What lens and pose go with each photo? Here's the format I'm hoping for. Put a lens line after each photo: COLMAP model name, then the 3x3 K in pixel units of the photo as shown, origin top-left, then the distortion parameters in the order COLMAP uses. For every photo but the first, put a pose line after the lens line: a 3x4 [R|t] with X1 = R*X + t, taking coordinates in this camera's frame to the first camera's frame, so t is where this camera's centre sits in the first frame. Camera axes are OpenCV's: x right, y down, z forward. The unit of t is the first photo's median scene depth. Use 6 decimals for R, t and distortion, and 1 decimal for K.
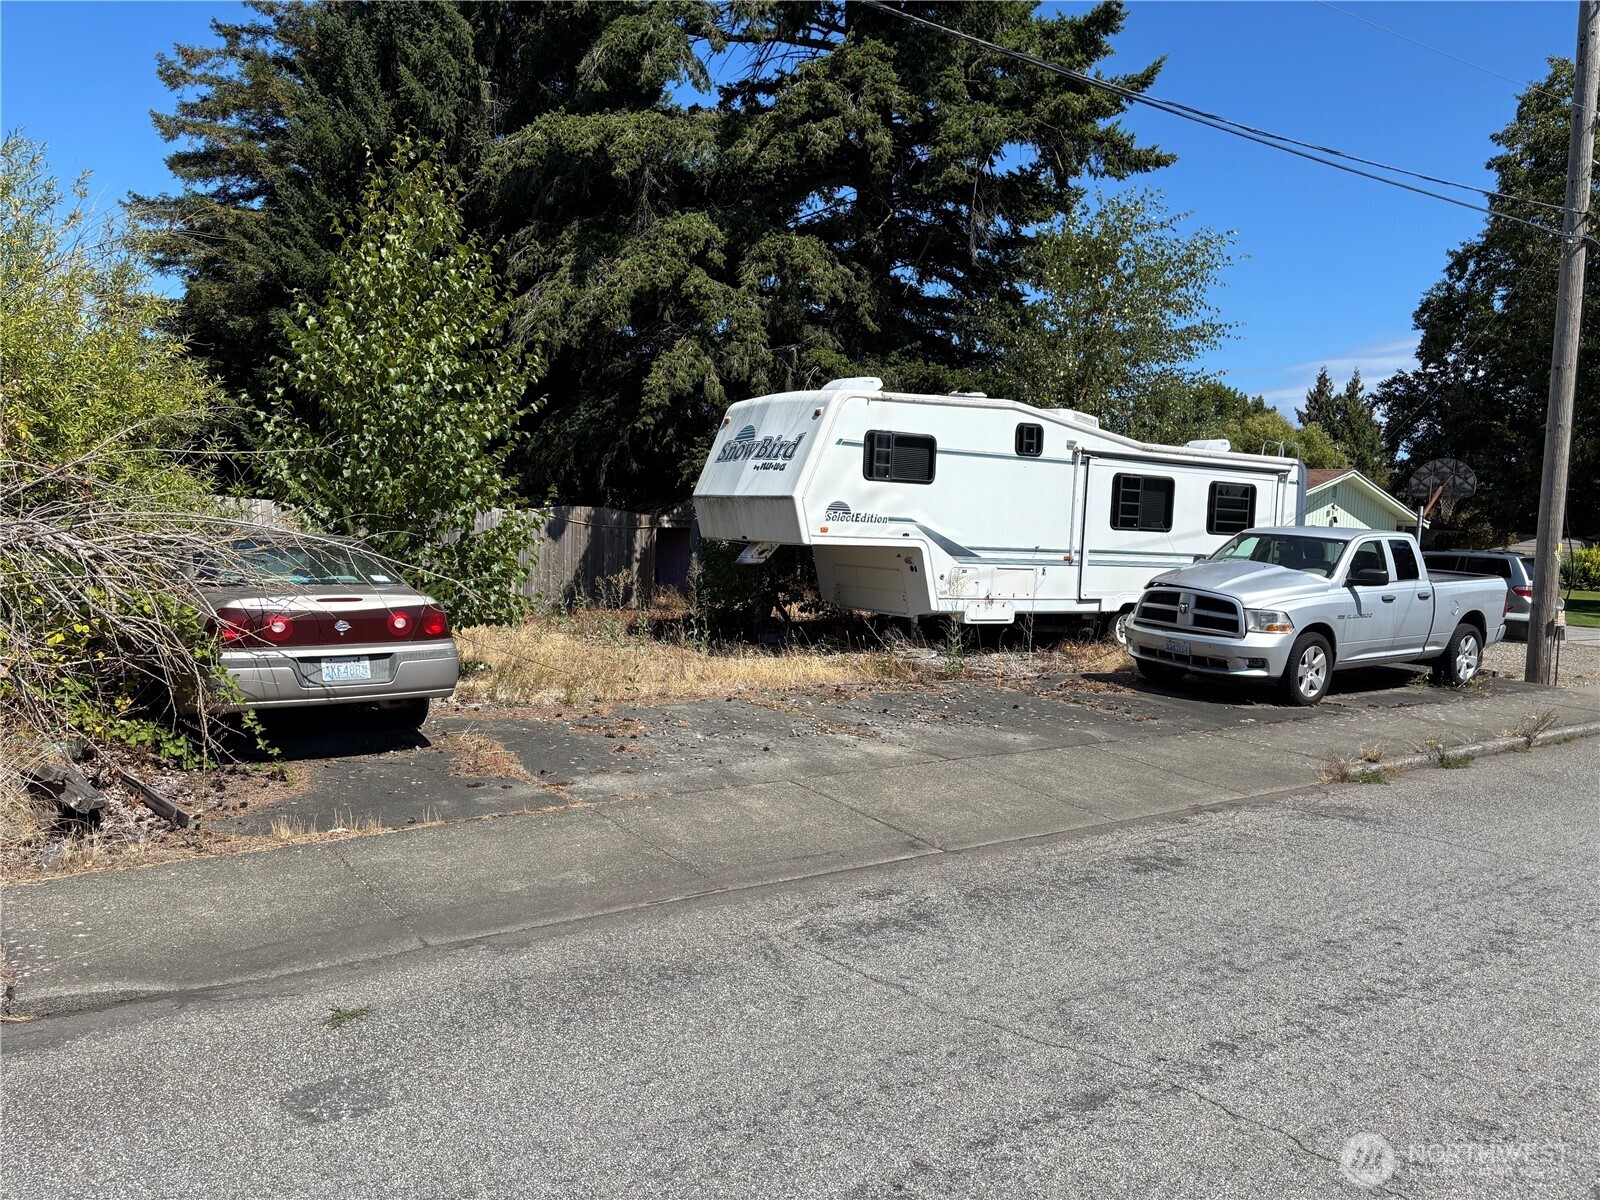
lens RADIAL K [[1221.9, 0, 796.8], [0, 1221.9, 654.9], [0, 0, 1]] dist [0.063039, -0.106019]
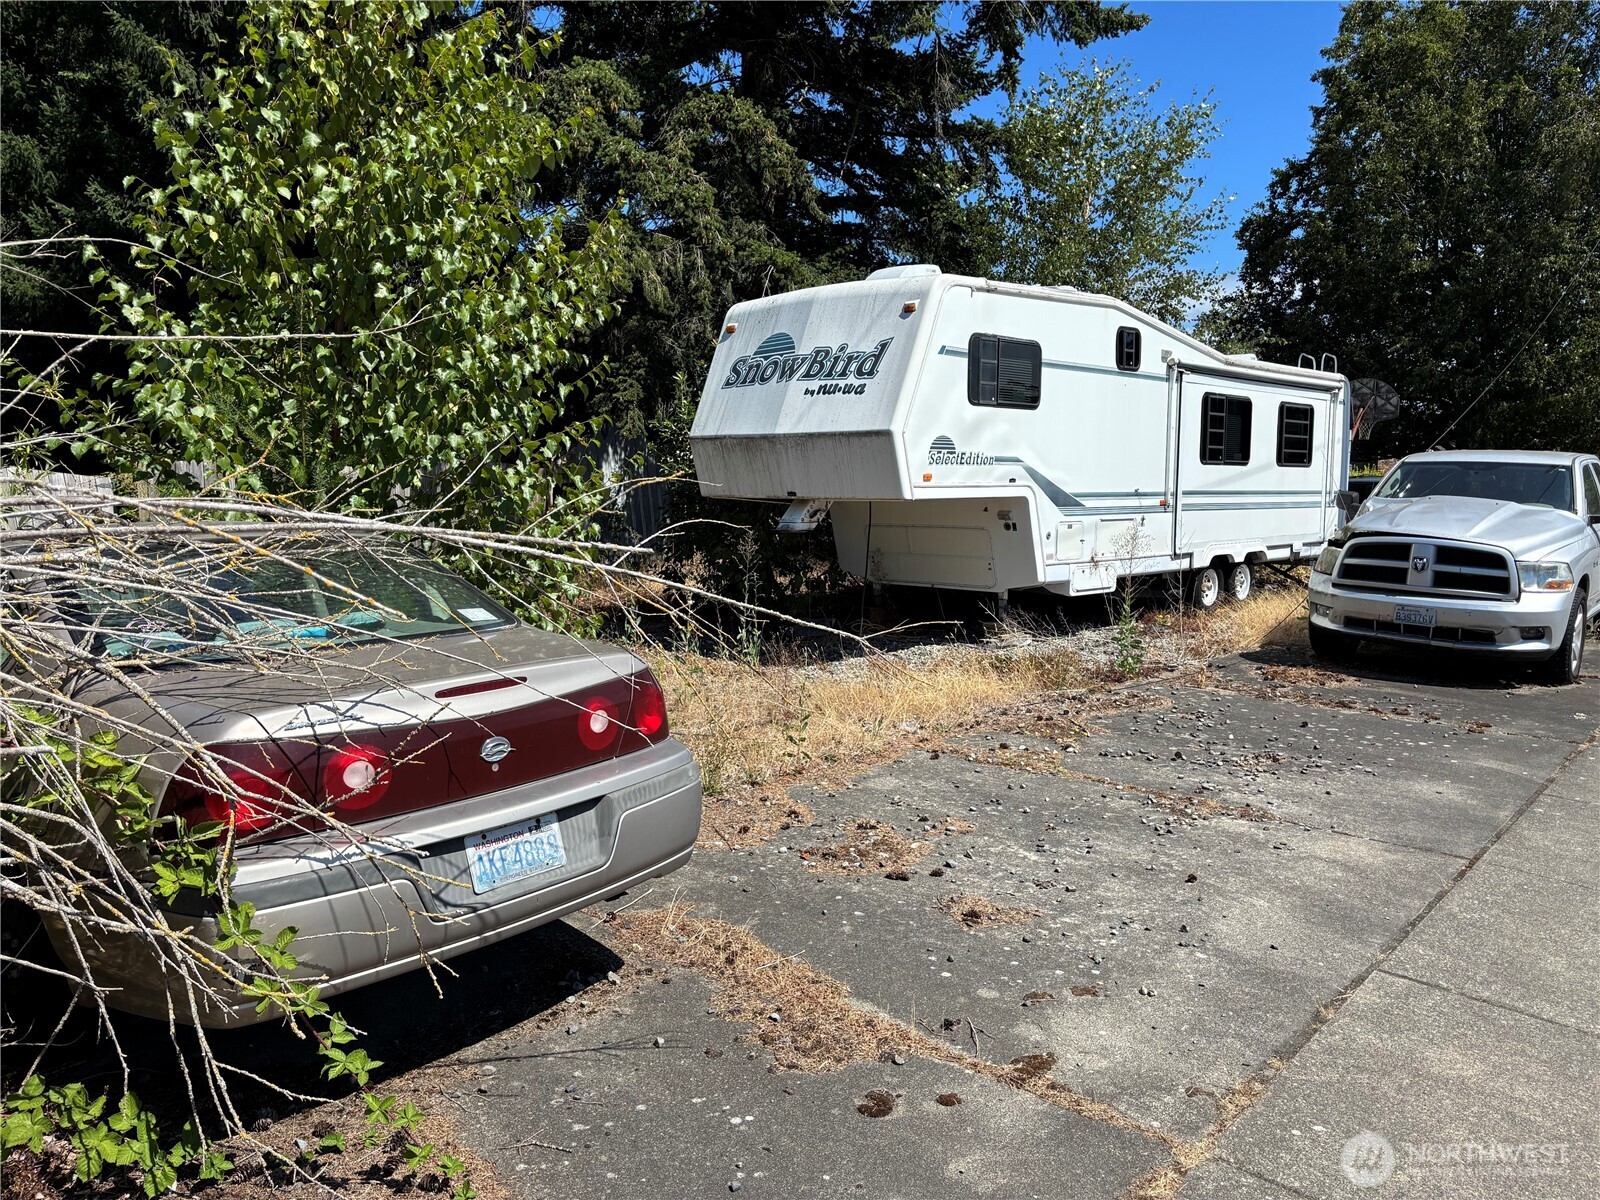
lens RADIAL K [[1205.6, 0, 779.8], [0, 1205.6, 663.9], [0, 0, 1]] dist [0.002525, 0.006698]
pose [[0.976358, -0.071811, 0.203885, -0.196965], [0.061373, 0.996482, 0.057073, -0.038668], [-0.207266, -0.043211, 0.977330, 0.322184]]
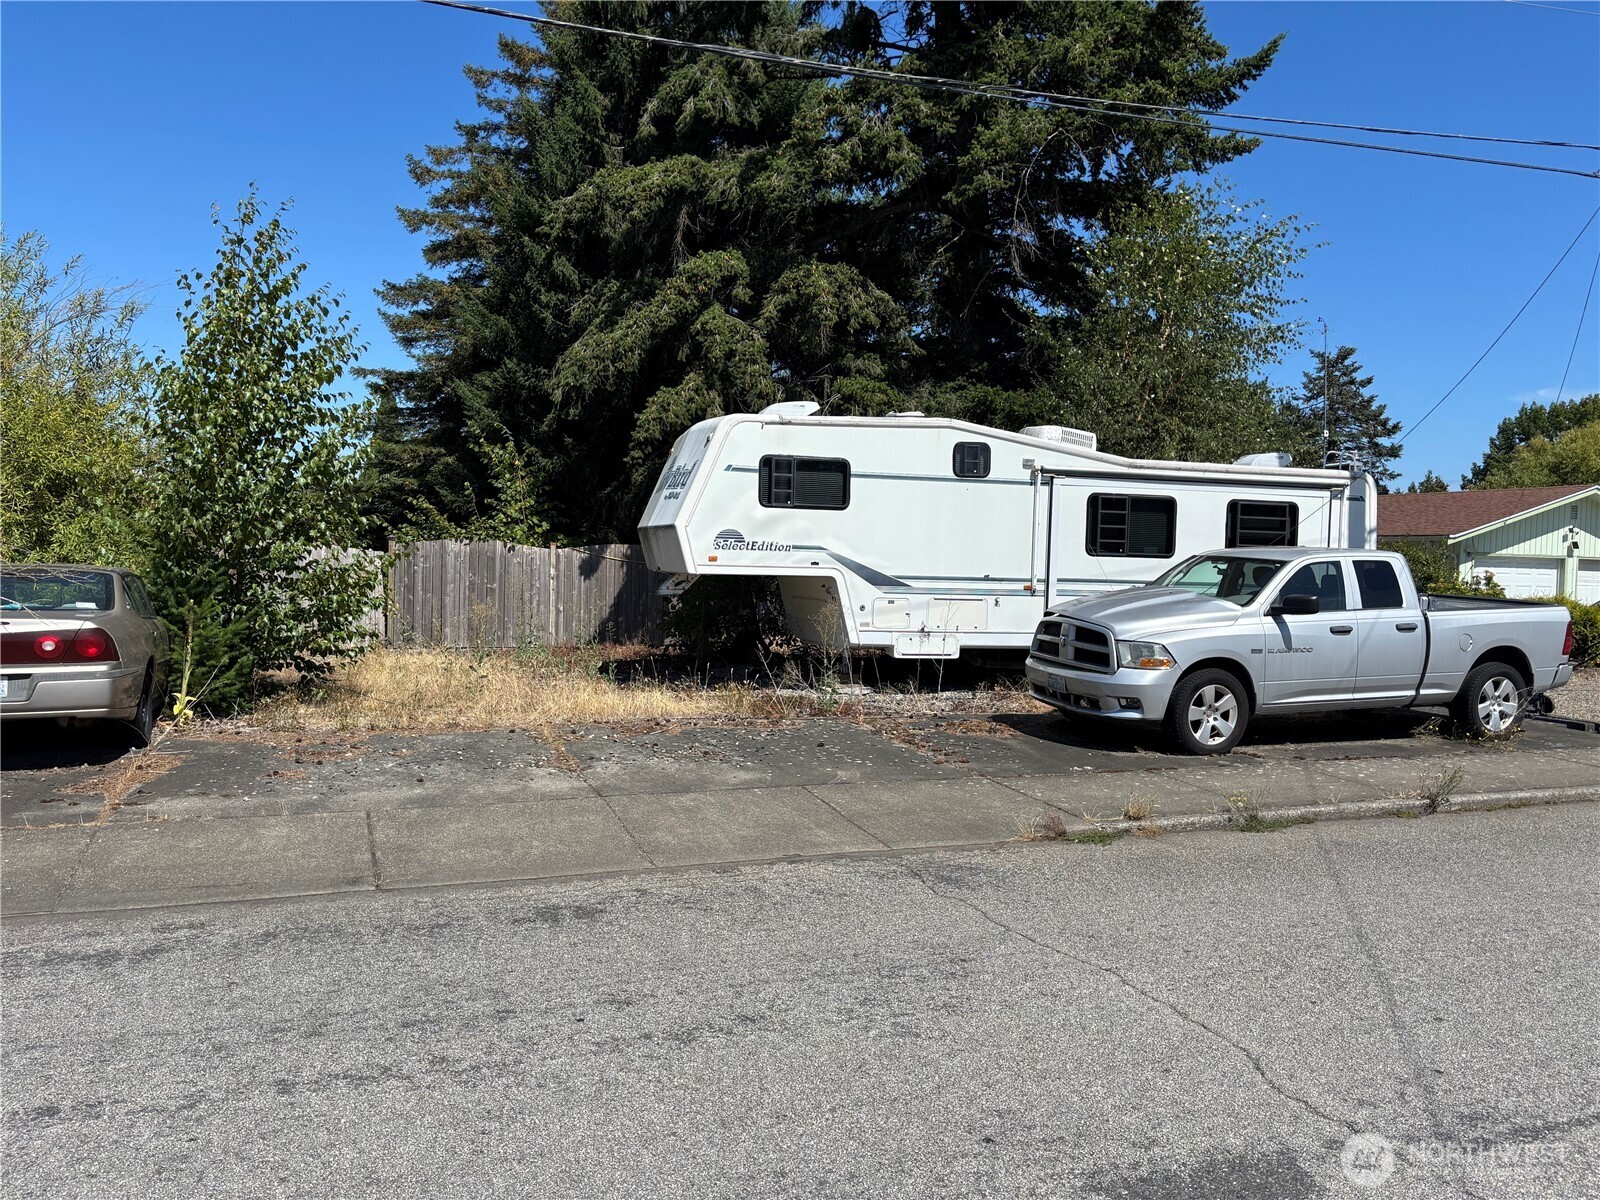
lens RADIAL K [[1233.3, 0, 794.9], [0, 1233.3, 613.7], [0, 0, 1]] dist [0.060402, -0.074231]
pose [[0.960526, -0.004907, -0.278148, 0.335841], [-0.014863, 0.997511, -0.068925, 0.006377], [0.277794, 0.070338, 0.958062, 0.085512]]
